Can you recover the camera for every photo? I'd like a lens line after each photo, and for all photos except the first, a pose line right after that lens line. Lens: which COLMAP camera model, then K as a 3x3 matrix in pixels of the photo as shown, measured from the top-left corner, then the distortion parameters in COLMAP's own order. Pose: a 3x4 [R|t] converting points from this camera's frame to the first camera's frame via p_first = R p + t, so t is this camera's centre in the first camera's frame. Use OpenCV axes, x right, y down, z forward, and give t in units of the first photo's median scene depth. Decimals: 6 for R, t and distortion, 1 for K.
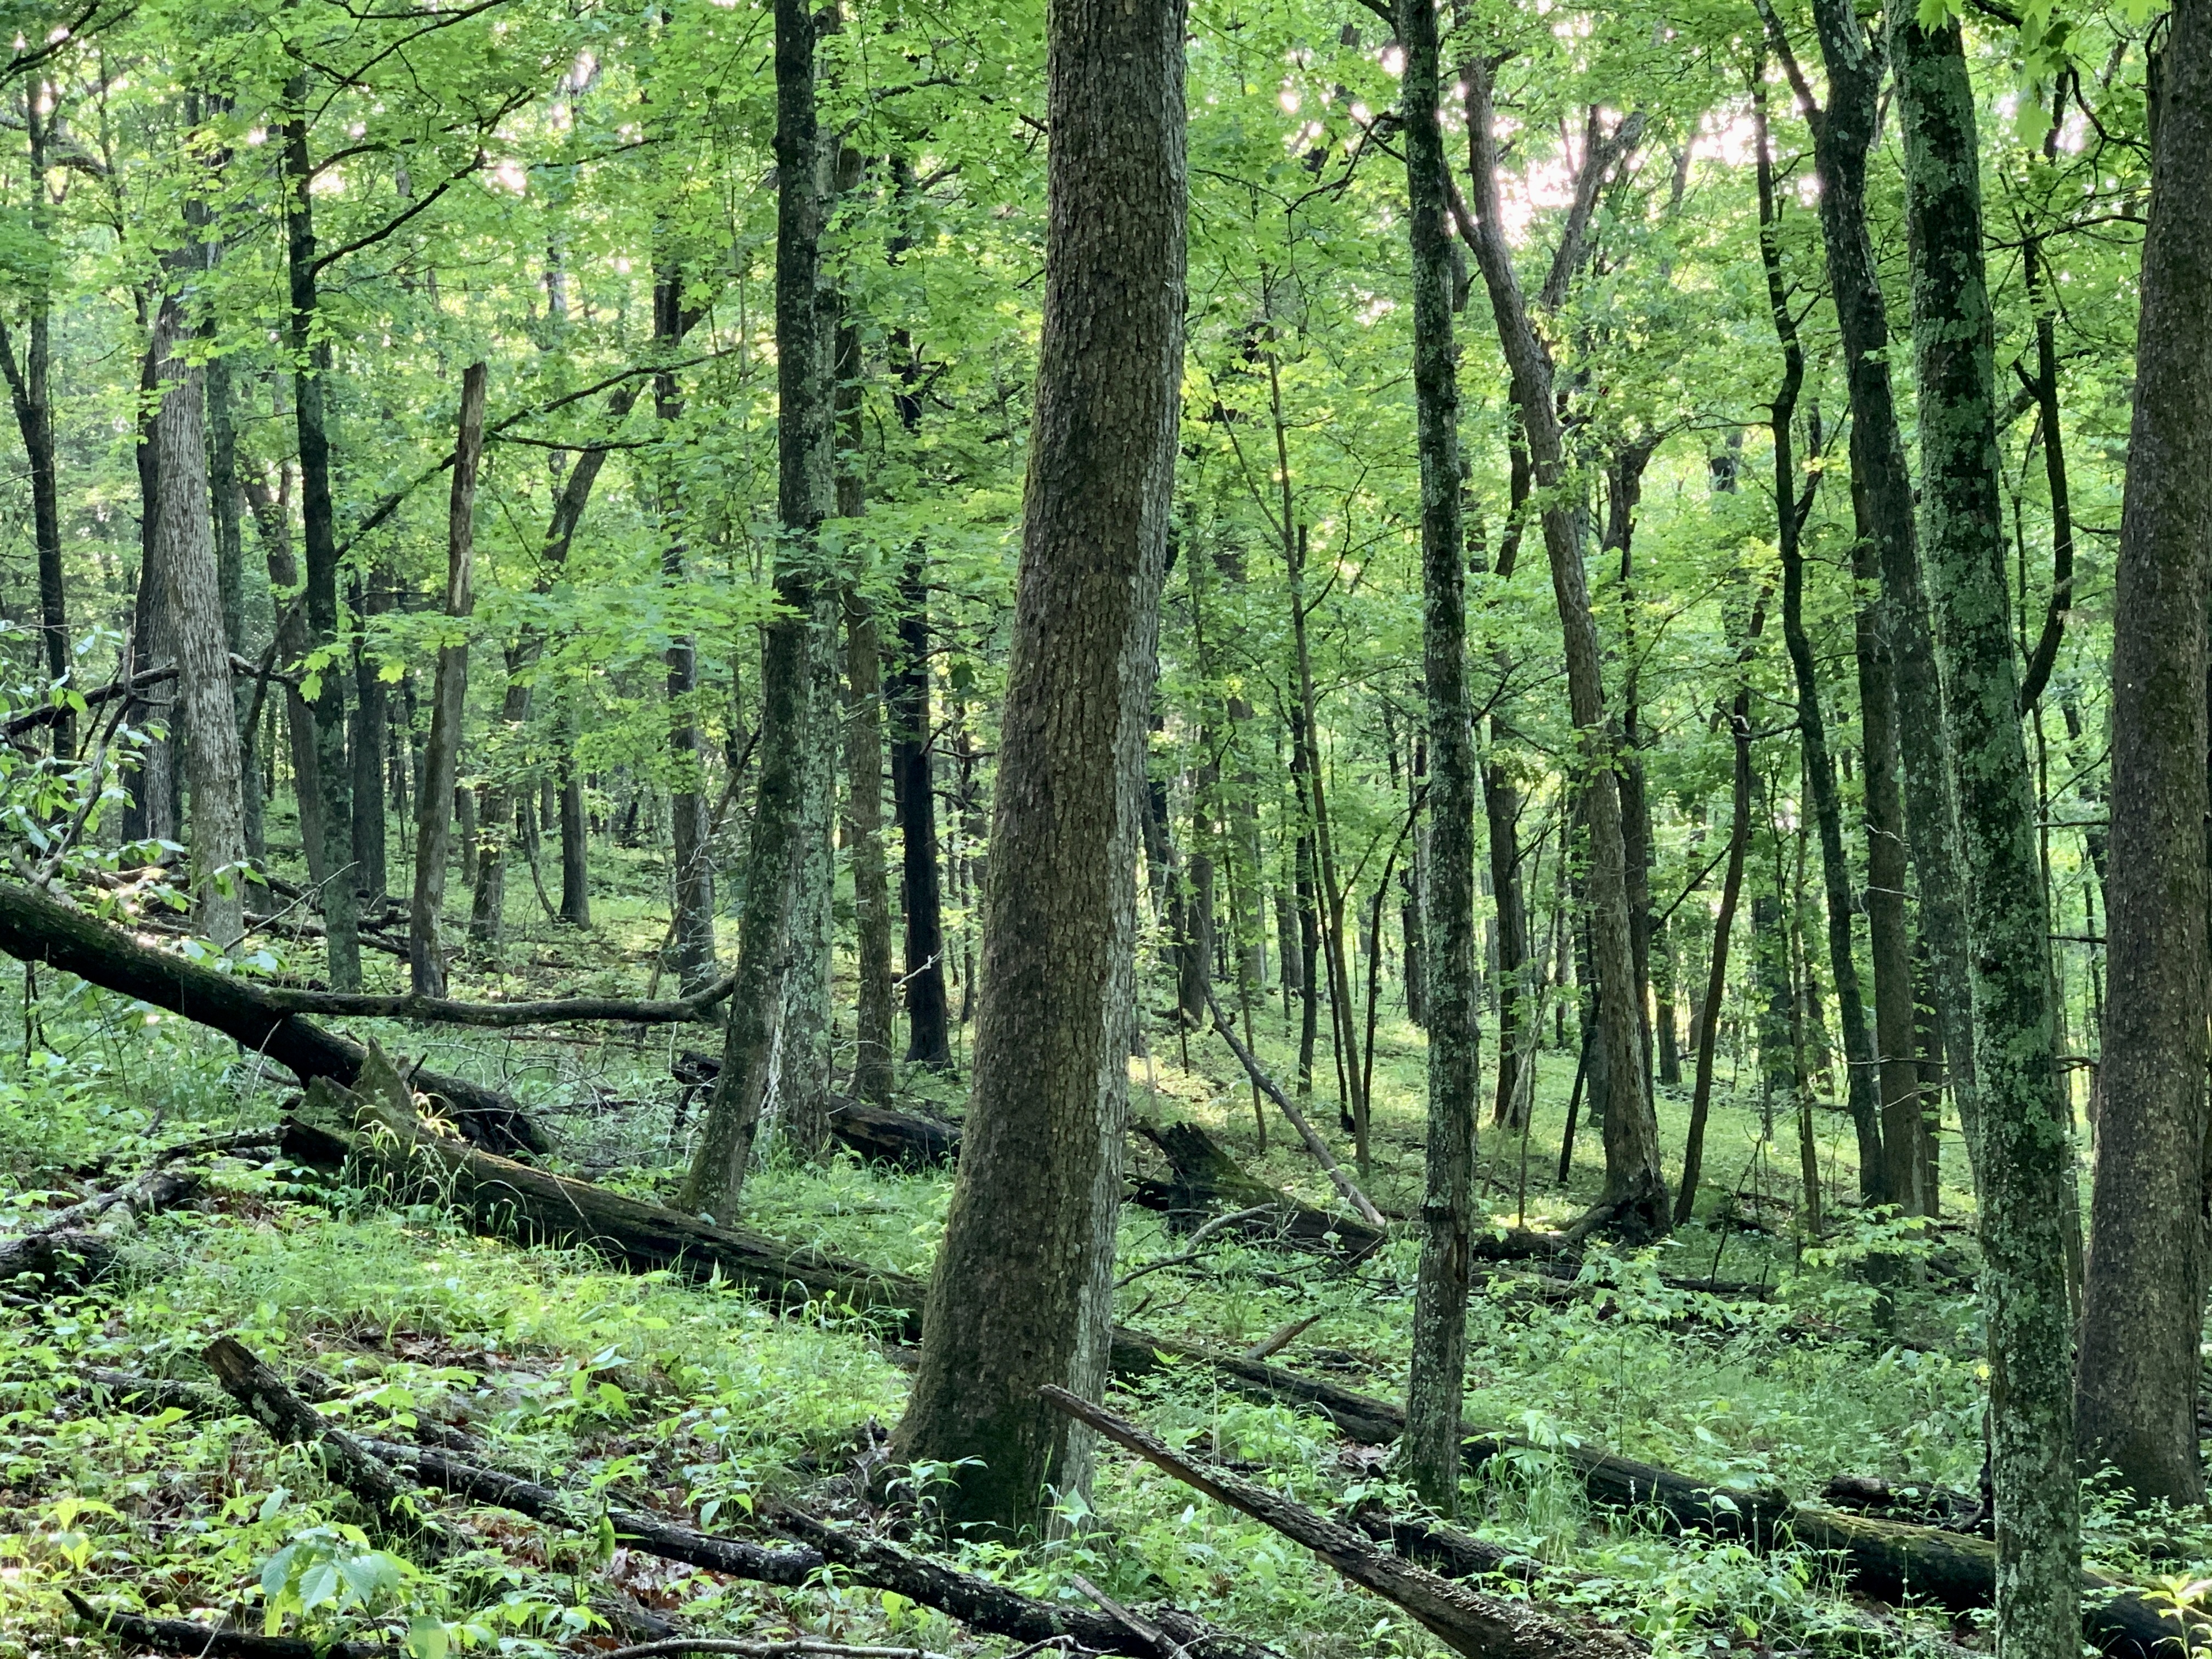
lens RADIAL K [[3872.1, 0, 1108.5], [0, 3872.1, 829.3], [0, 0, 1]] dist [-0.004492, 0.000000]
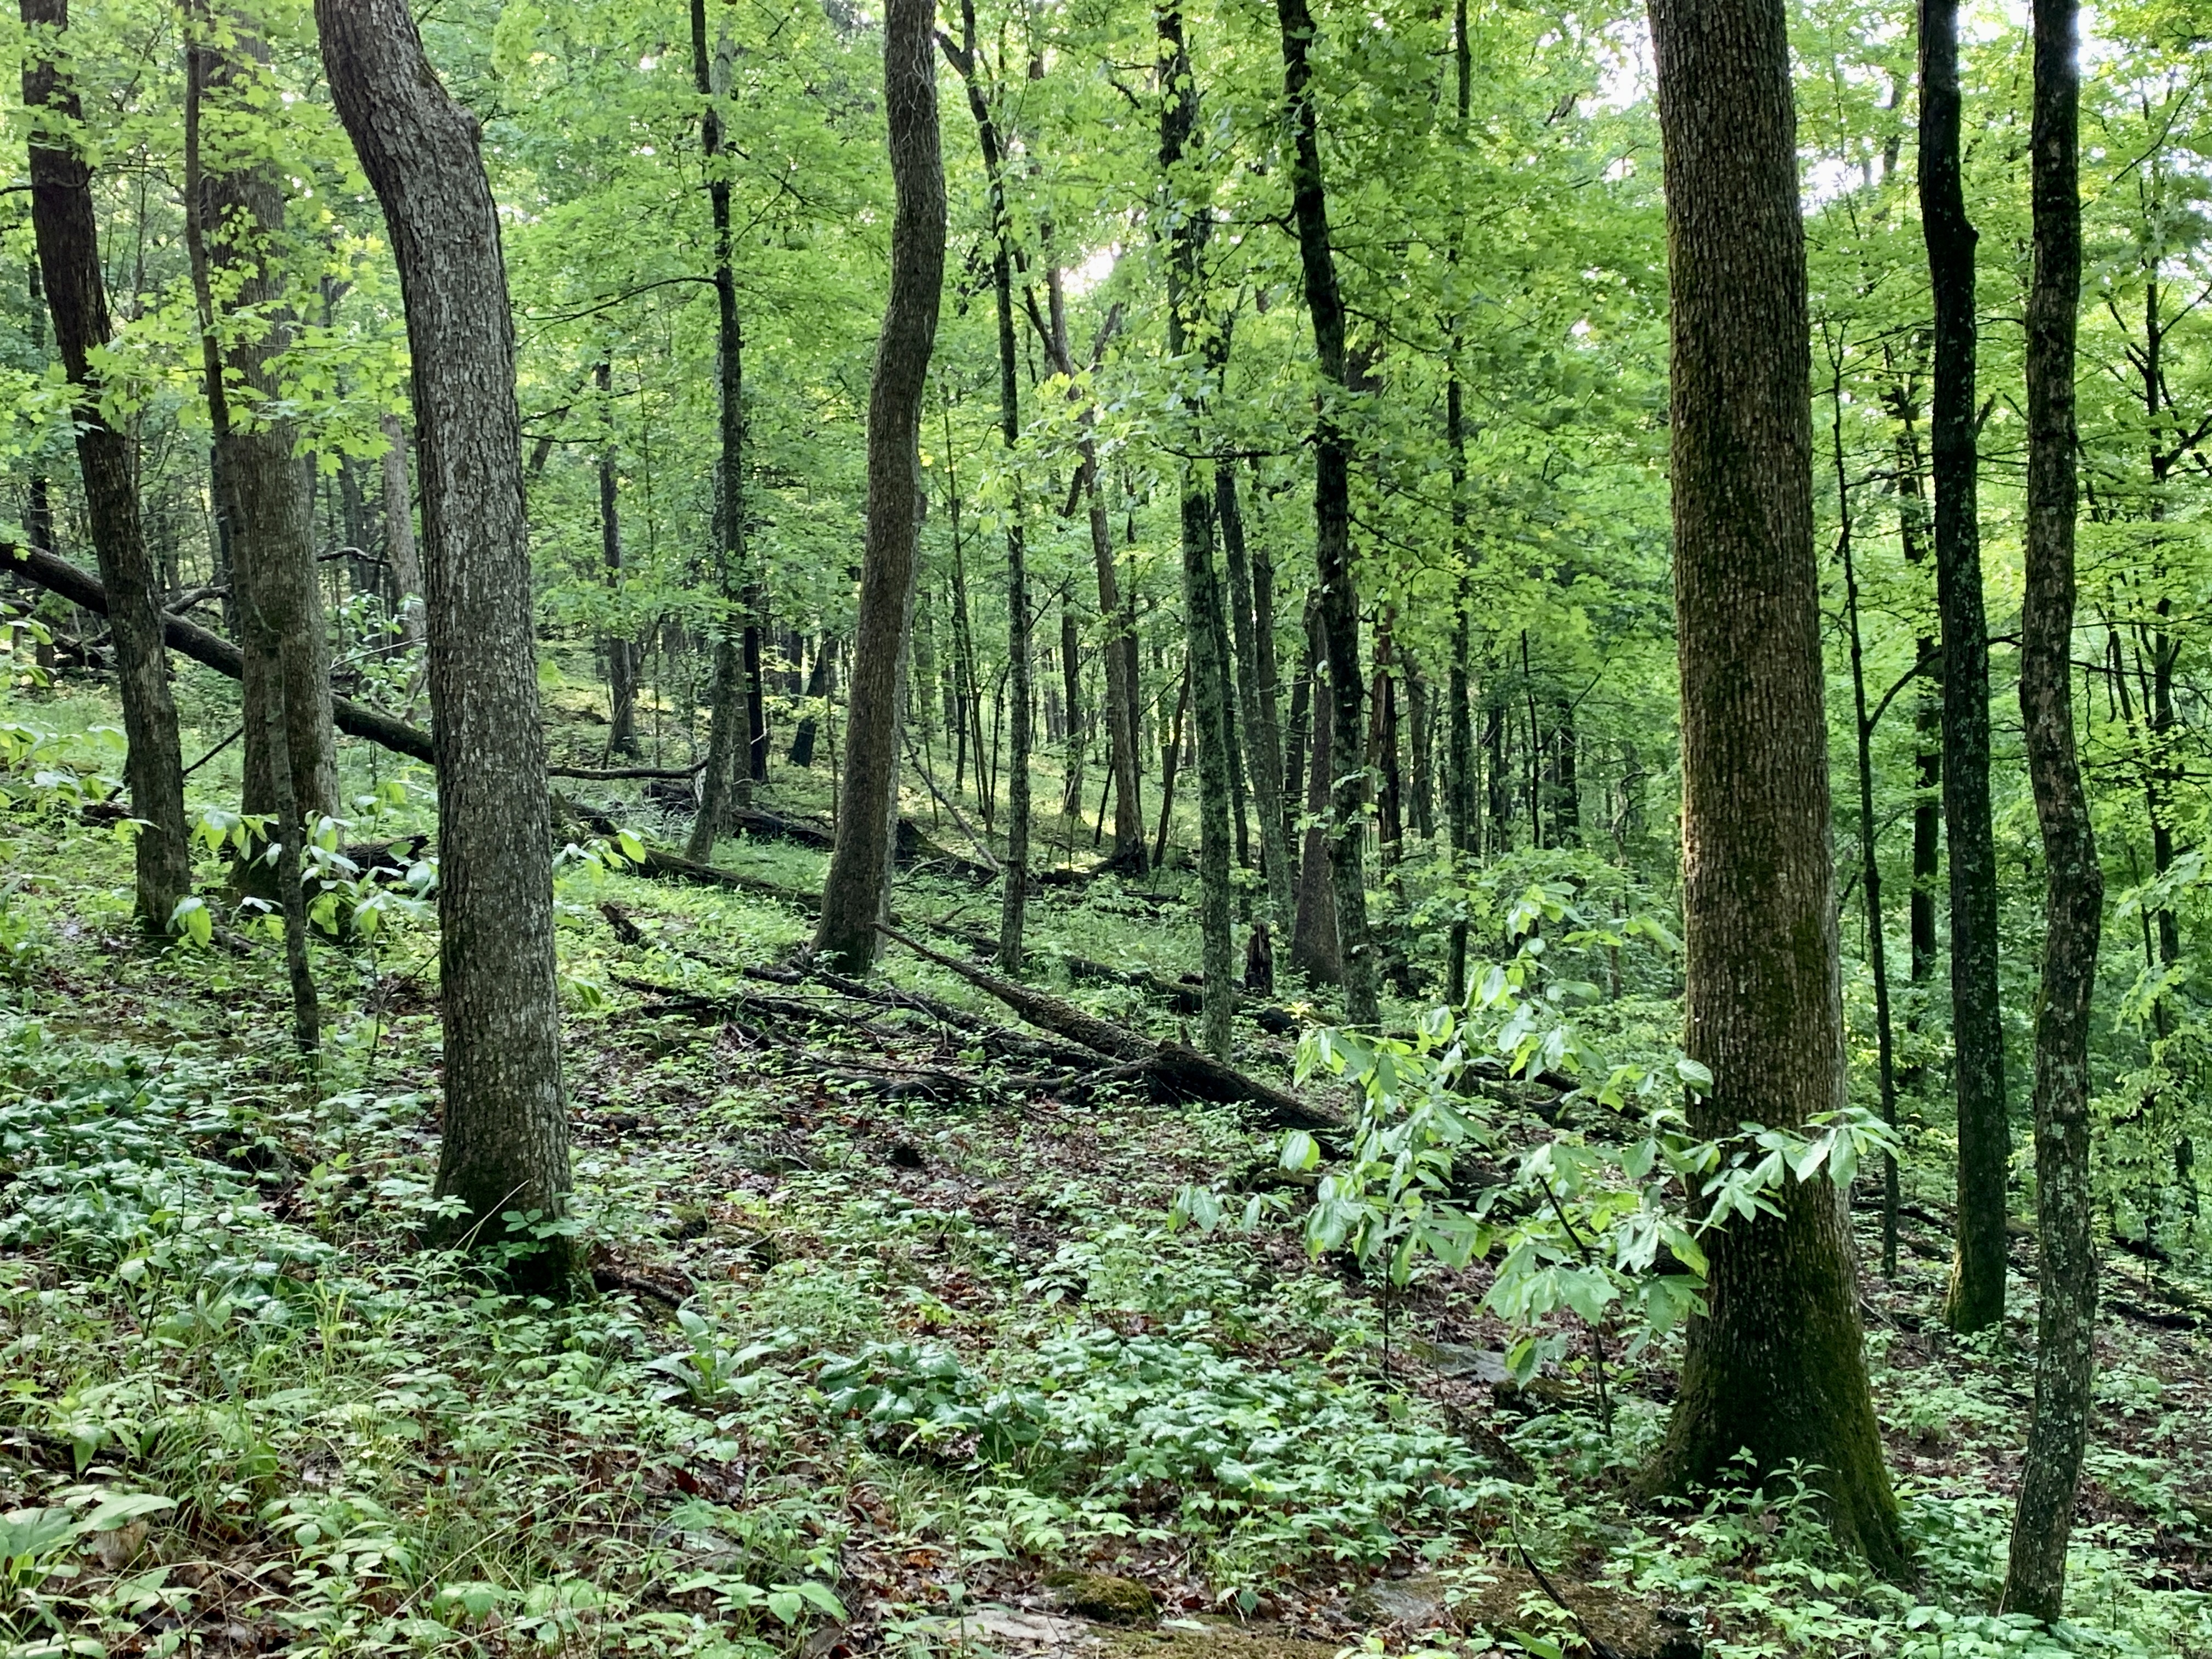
lens RADIAL K [[2514.4, 0, 1106.5], [0, 2514.4, 832.6], [0, 0, 1]] dist [0.002486, 0.000000]
pose [[0.993960, 0.004059, 0.109663, -0.021780], [-0.013794, 0.996011, 0.088158, -0.041669], [-0.108868, -0.089139, 0.990052, -0.393652]]
